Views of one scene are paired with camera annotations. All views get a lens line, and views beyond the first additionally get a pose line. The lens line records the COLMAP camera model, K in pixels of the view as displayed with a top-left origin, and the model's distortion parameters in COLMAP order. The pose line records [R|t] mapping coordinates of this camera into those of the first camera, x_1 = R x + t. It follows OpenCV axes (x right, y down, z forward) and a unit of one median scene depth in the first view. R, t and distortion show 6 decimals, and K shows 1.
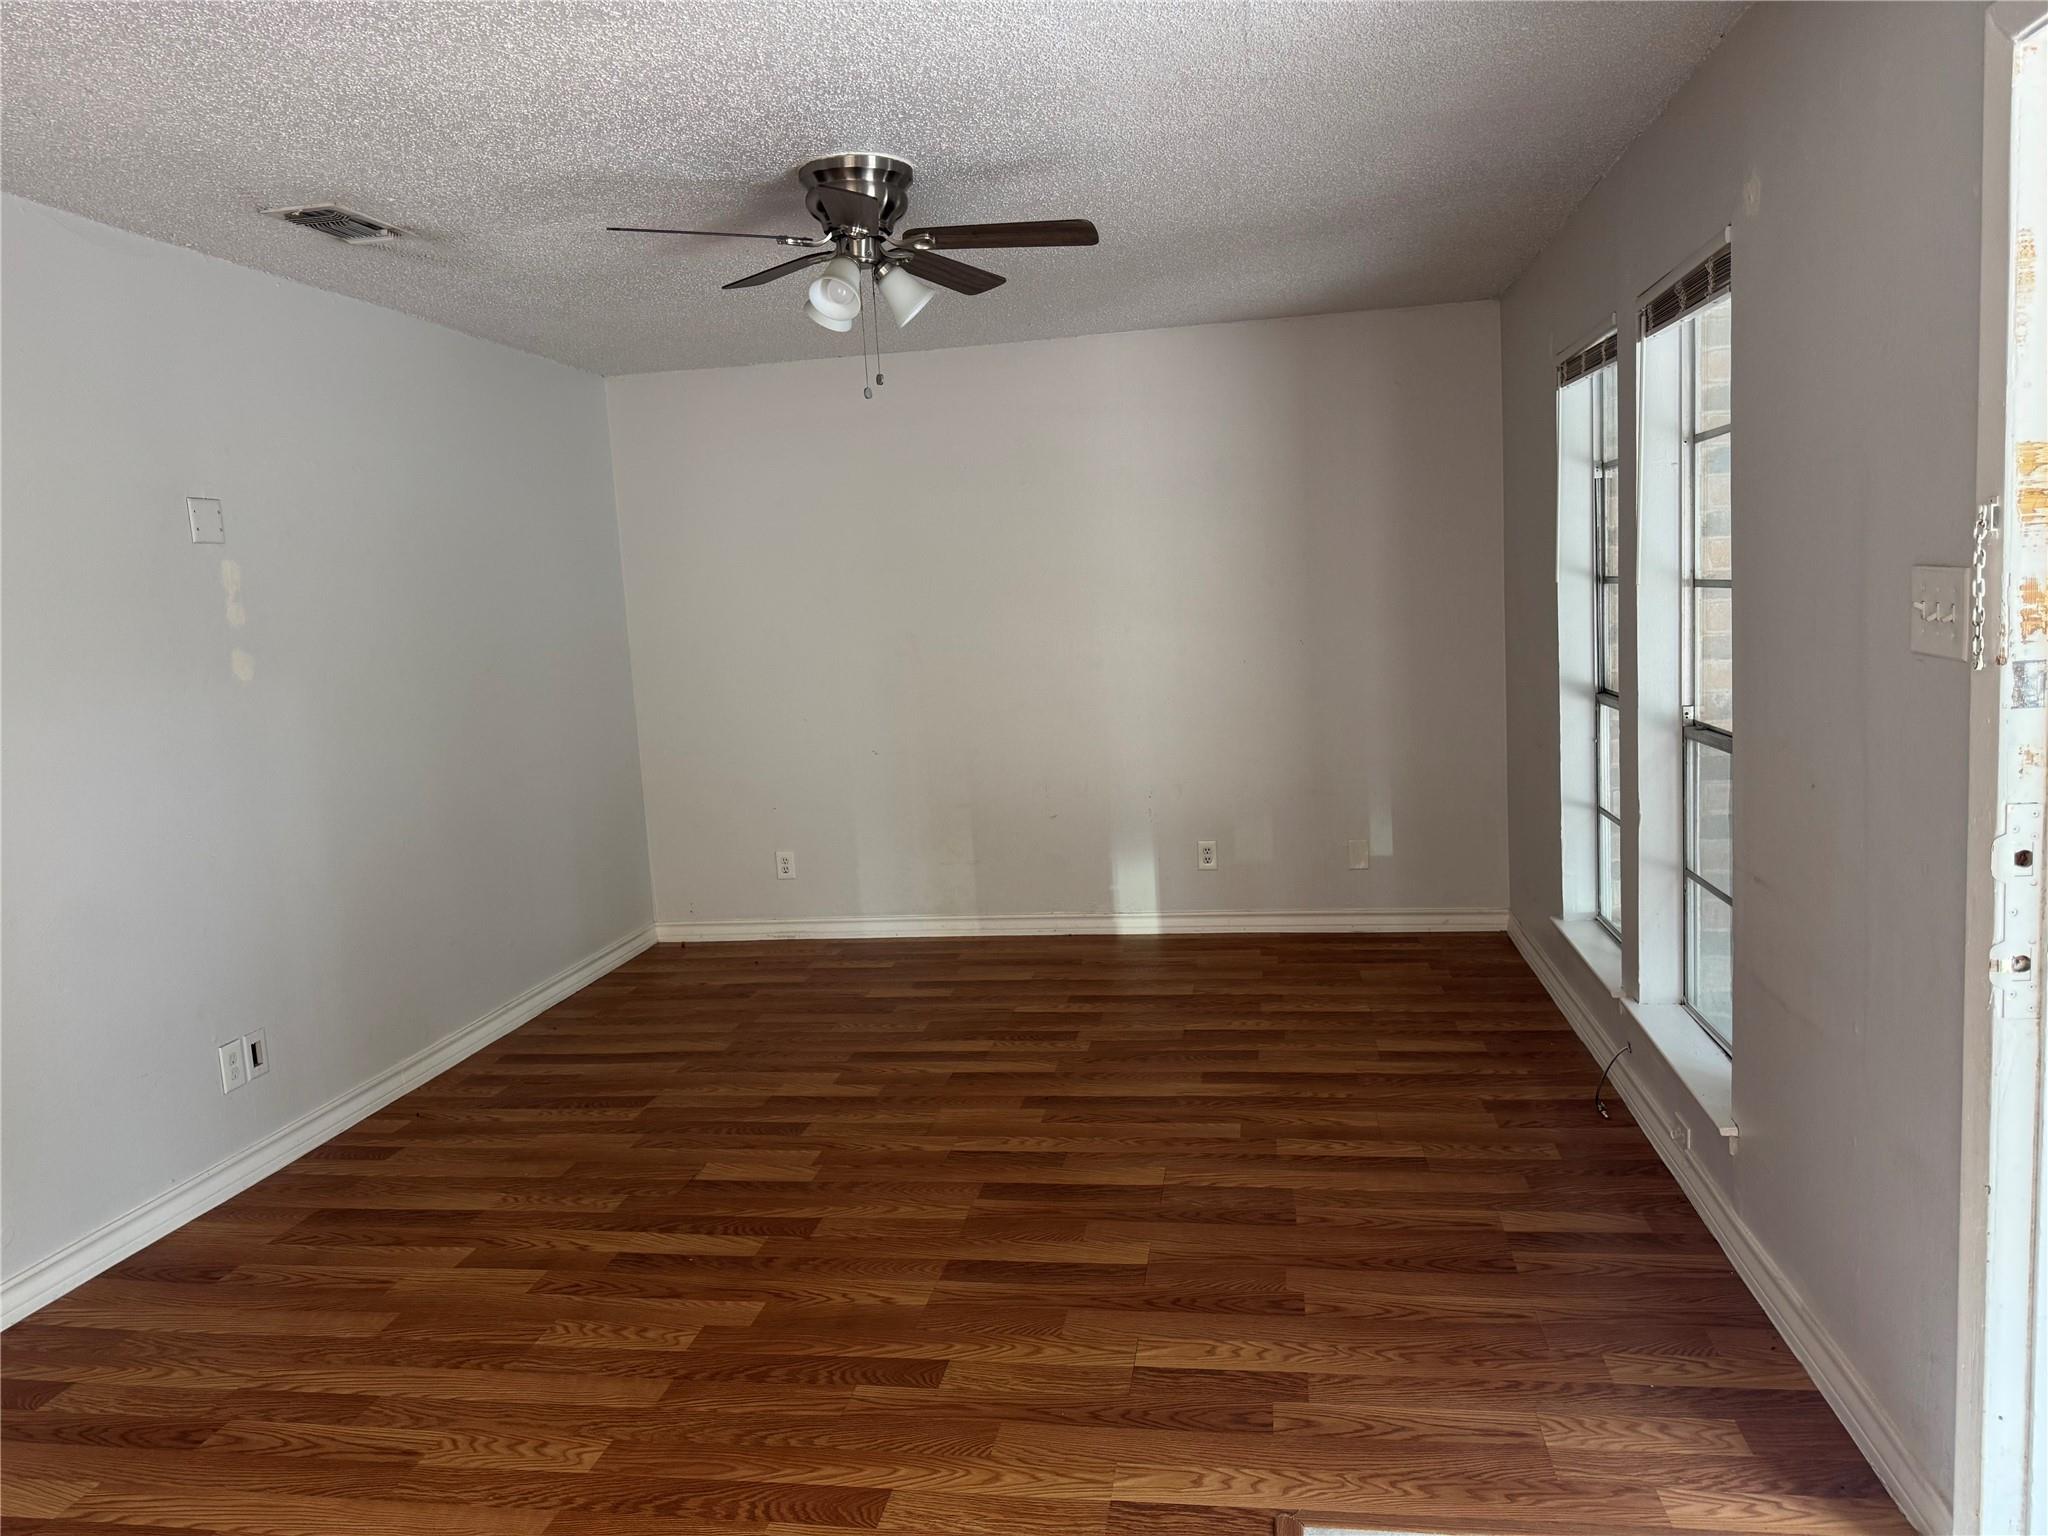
lens RADIAL K [[1452.2, 0, 1024.0], [0, 1452.2, 768.0], [0, 0, 1]] dist [0.091706, -0.117602]
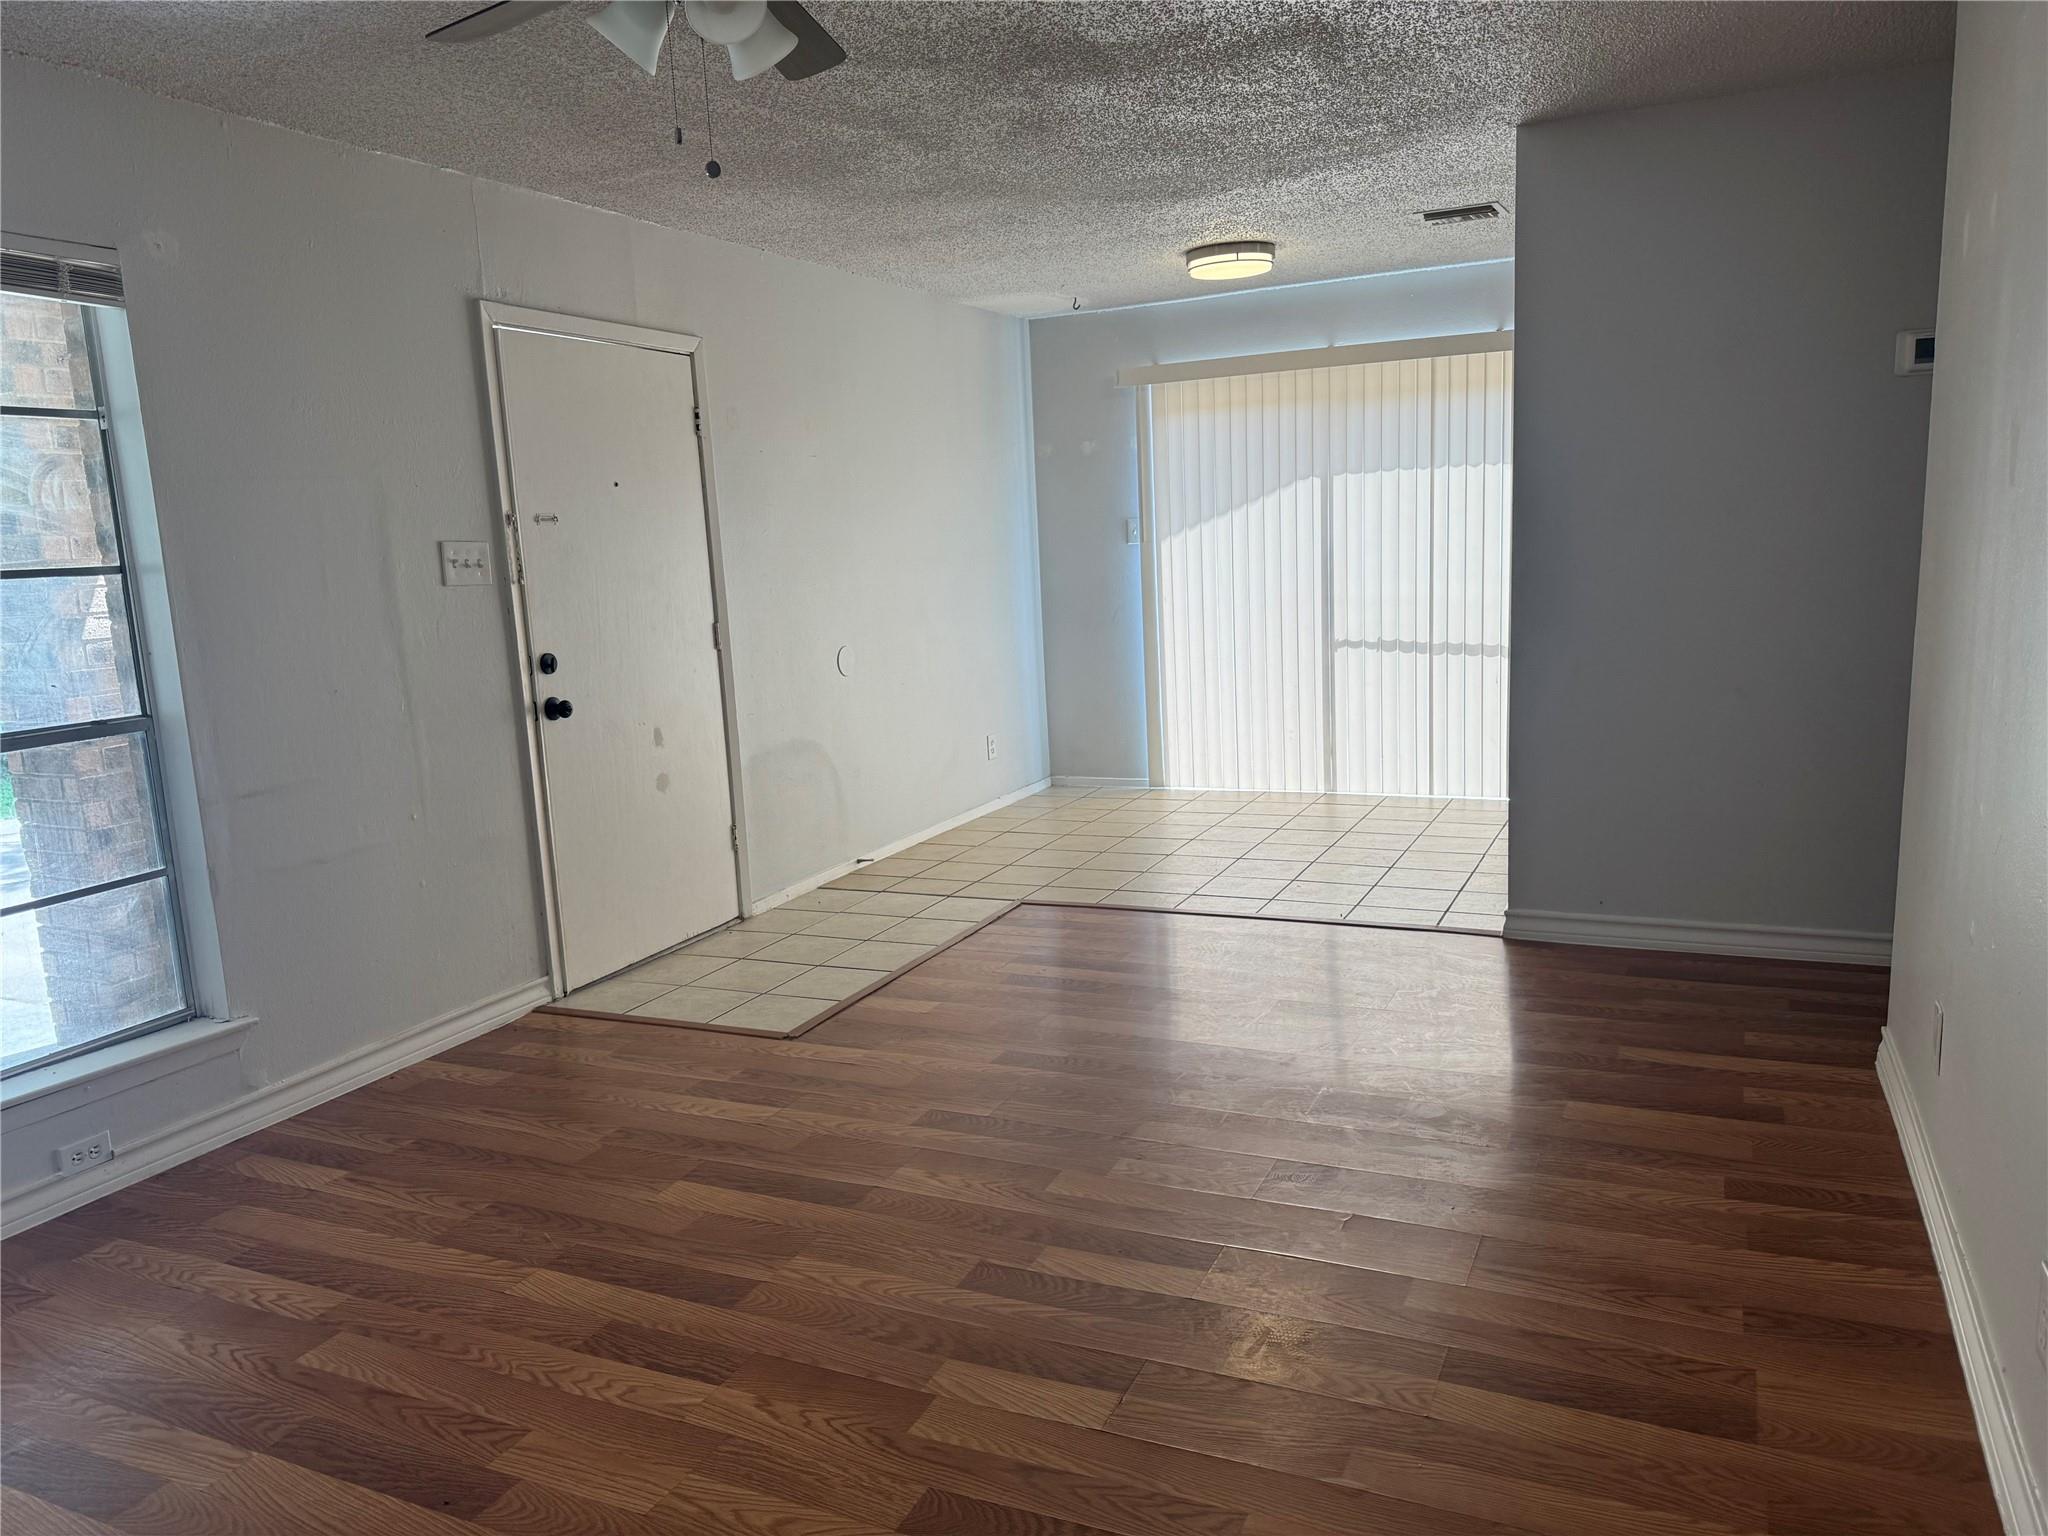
lens RADIAL K [[1431.7, 0, 1010.0], [0, 1431.7, 784.9], [0, 0, 1]] dist [0.087124, -0.121152]
pose [[-0.955204, 0.057707, 0.290267, -0.342031], [0.138032, 0.954462, 0.264479, -0.121171], [-0.261786, 0.292698, -0.919672, 1.379090]]
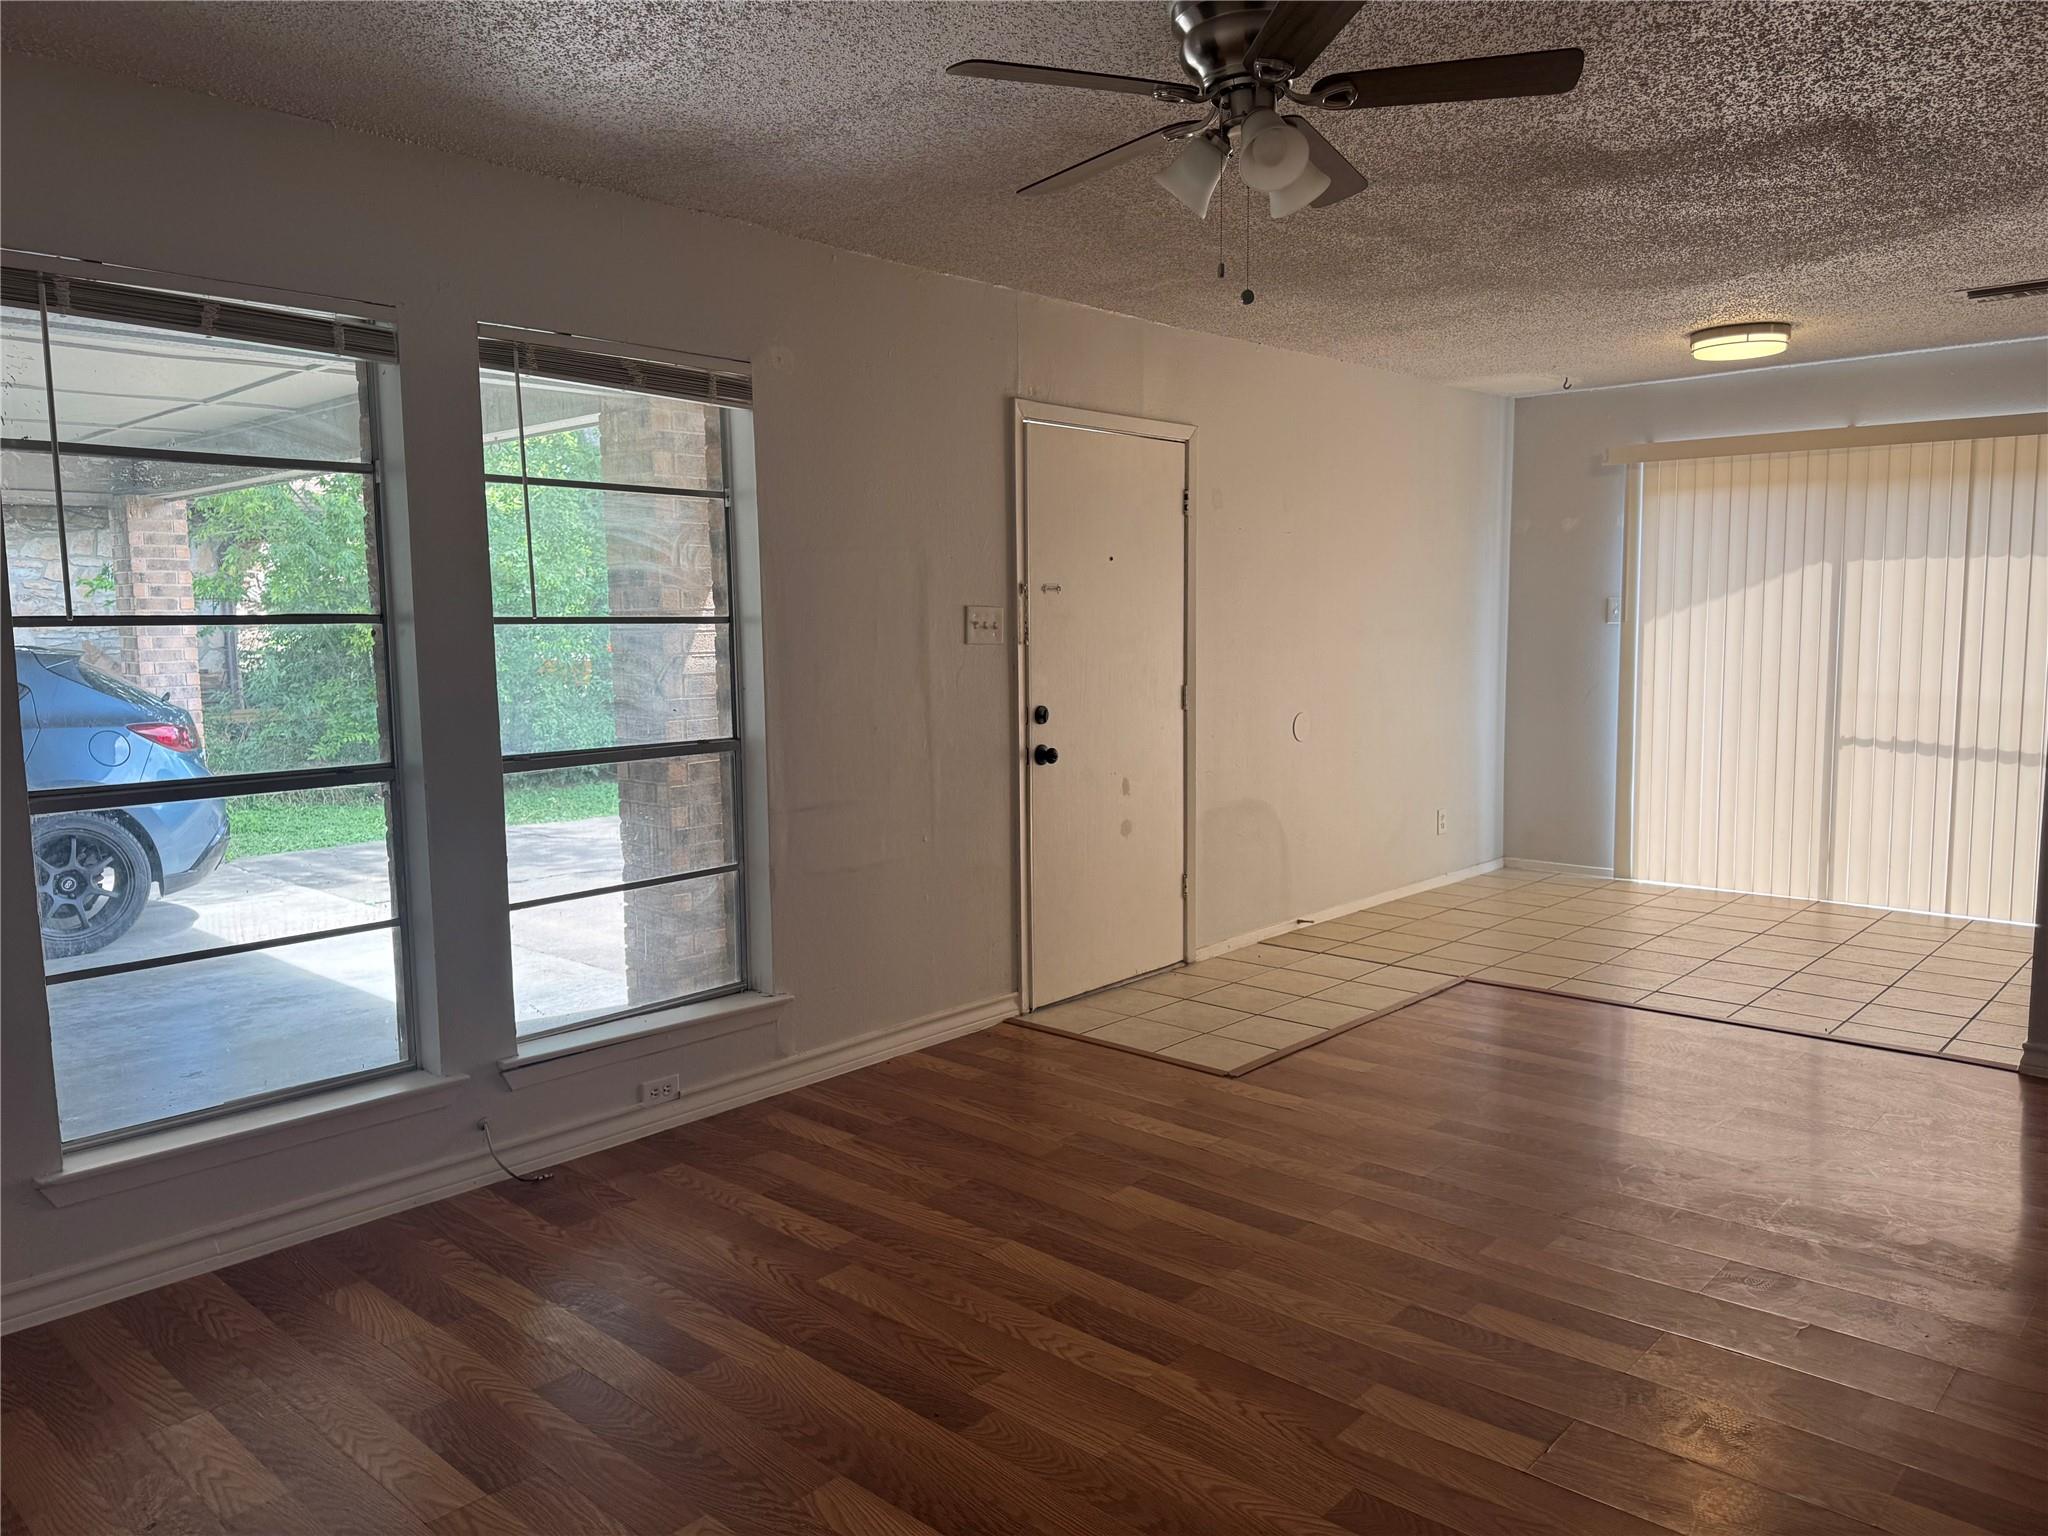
lens RADIAL K [[1426.3, 0, 1030.3], [0, 1426.3, 779.0], [0, 0, 1]] dist [0.116645, -0.159175]
pose [[-0.837048, 0.006874, 0.547086, -0.354664], [0.125566, 0.975645, 0.179859, -0.134751], [-0.532526, 0.219246, -0.817525, 1.451156]]
